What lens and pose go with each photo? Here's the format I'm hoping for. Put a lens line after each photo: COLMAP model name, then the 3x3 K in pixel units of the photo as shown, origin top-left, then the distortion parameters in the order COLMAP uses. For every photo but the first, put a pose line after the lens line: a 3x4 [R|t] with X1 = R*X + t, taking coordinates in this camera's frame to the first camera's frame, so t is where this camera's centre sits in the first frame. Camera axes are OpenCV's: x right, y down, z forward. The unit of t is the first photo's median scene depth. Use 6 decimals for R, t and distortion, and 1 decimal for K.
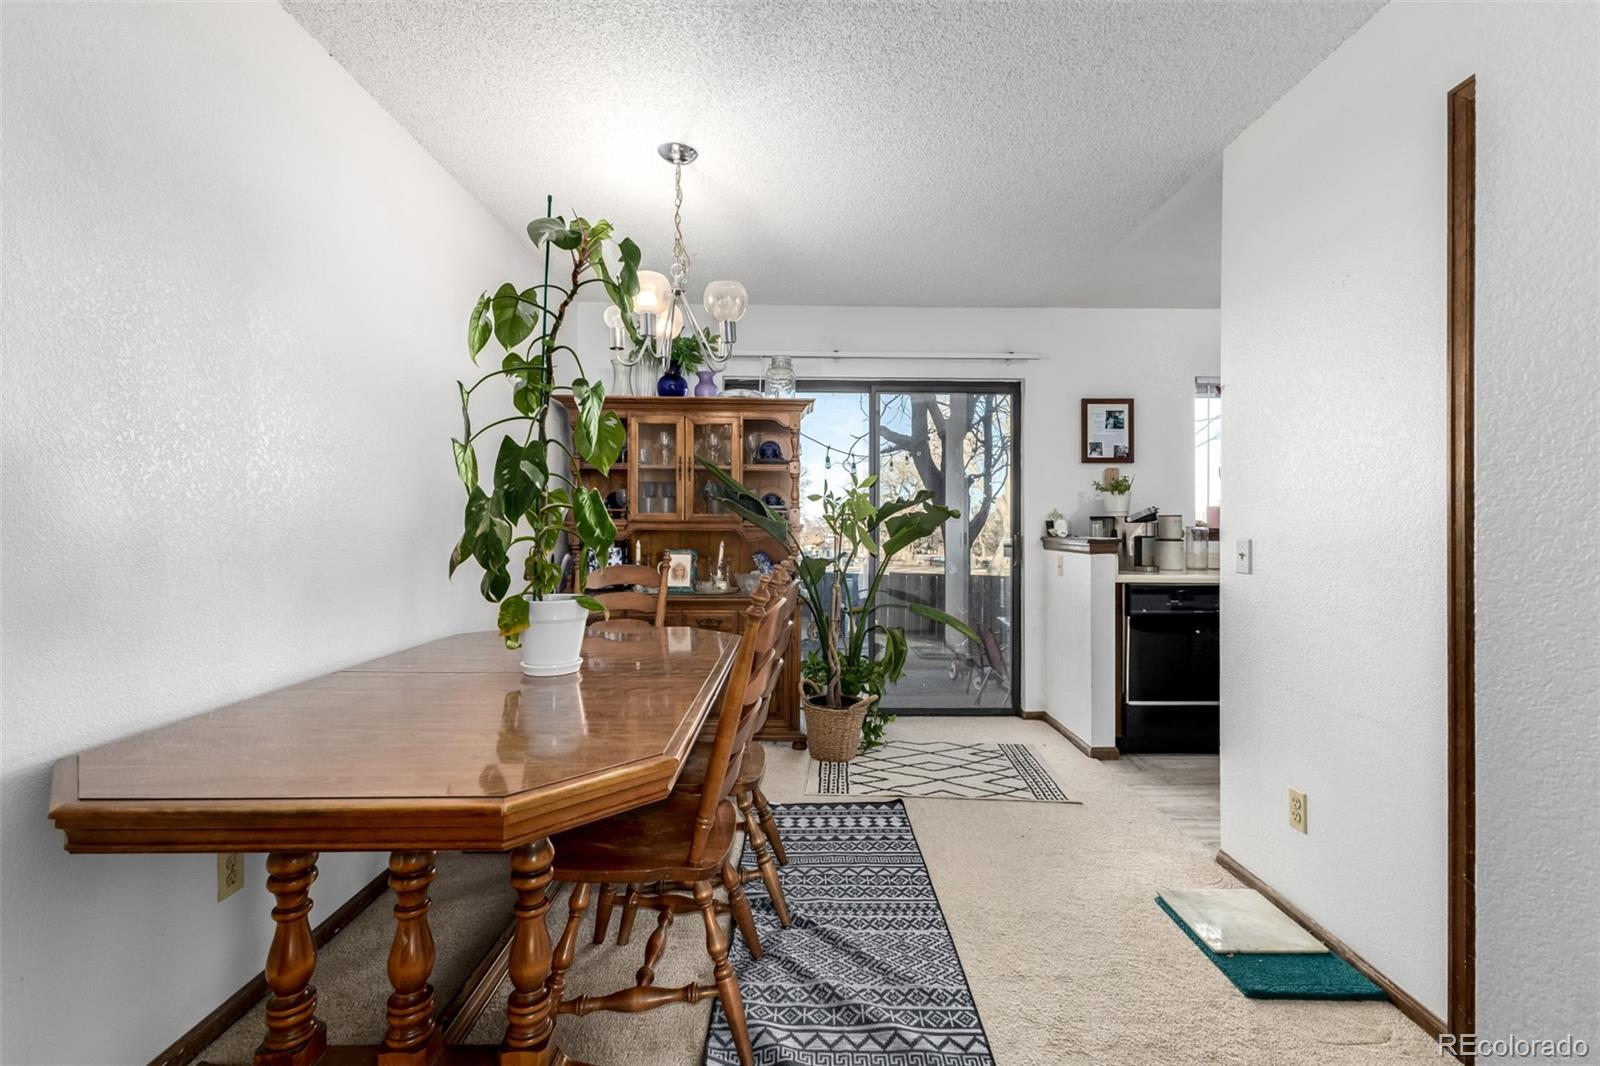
lens RADIAL K [[695.4, 0, 800.8], [0, 695.4, 532.8], [0, 0, 1]] dist [0.009669, -0.002005]
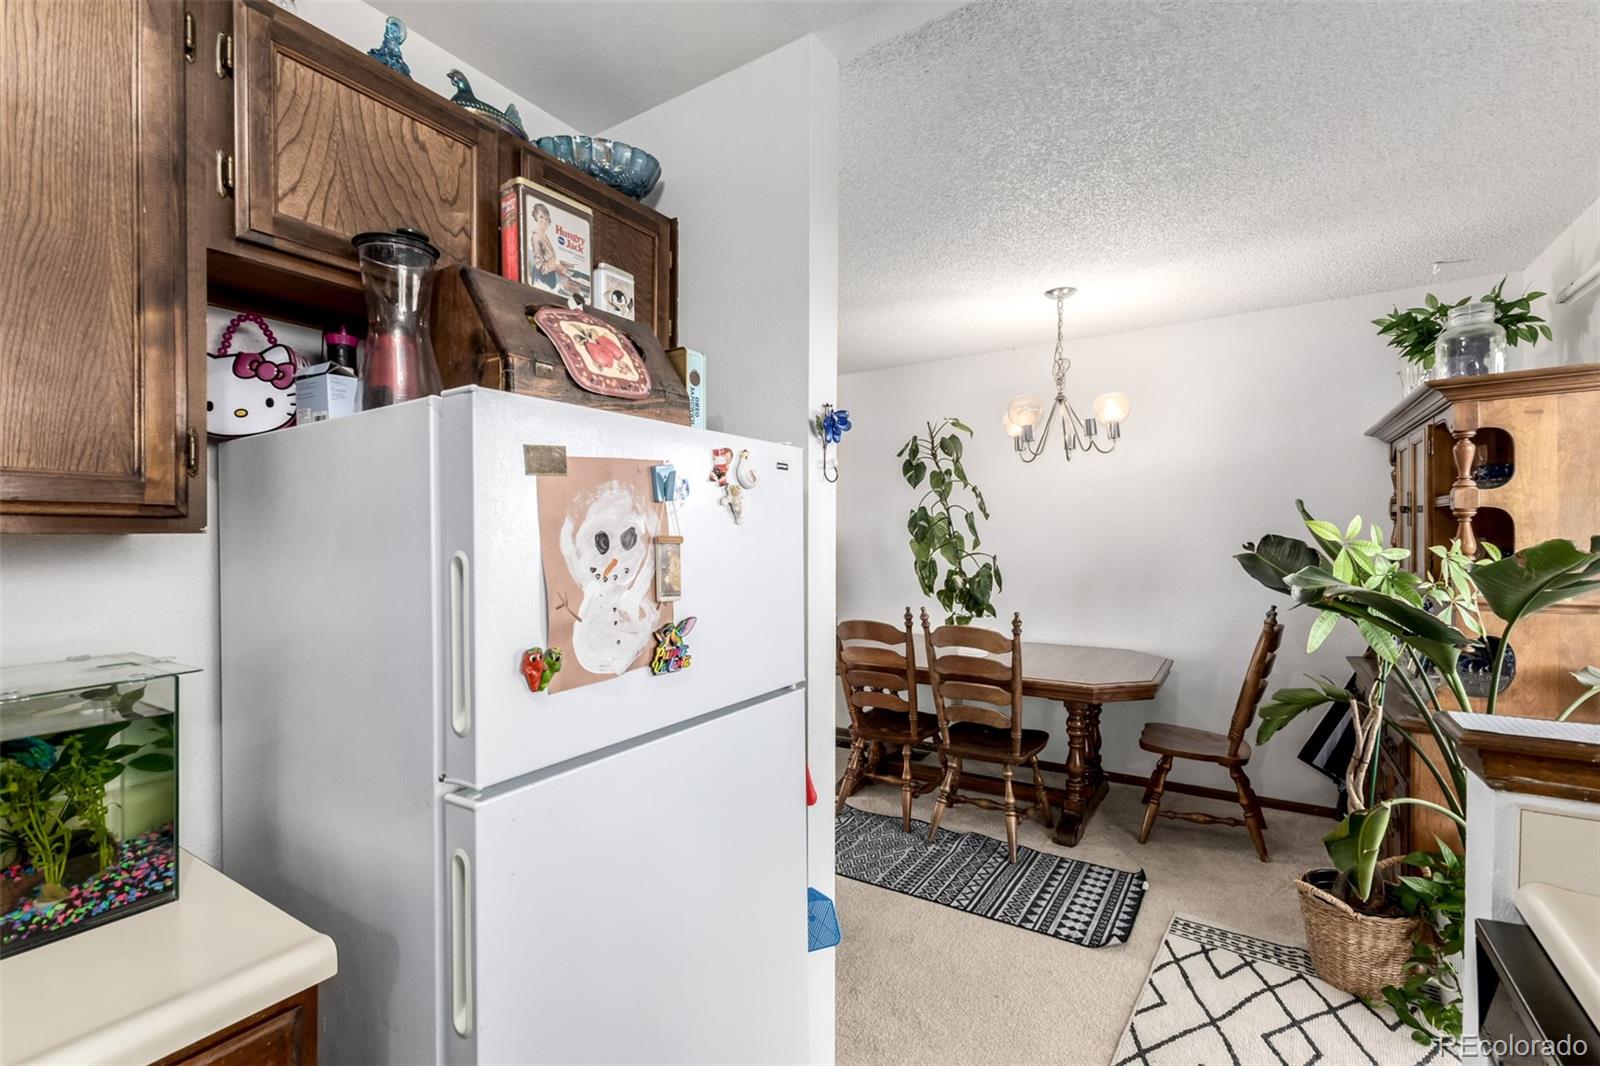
lens RADIAL K [[695.4, 0, 818.8], [0, 695.4, 550.7], [0, 0, 1]] dist [0.009669, -0.002005]
pose [[-0.533889, 0.015592, -0.845411, 0.899015], [-0.001291, 0.999814, 0.019255, -0.072075], [0.845554, 0.011372, -0.533769, 1.028253]]
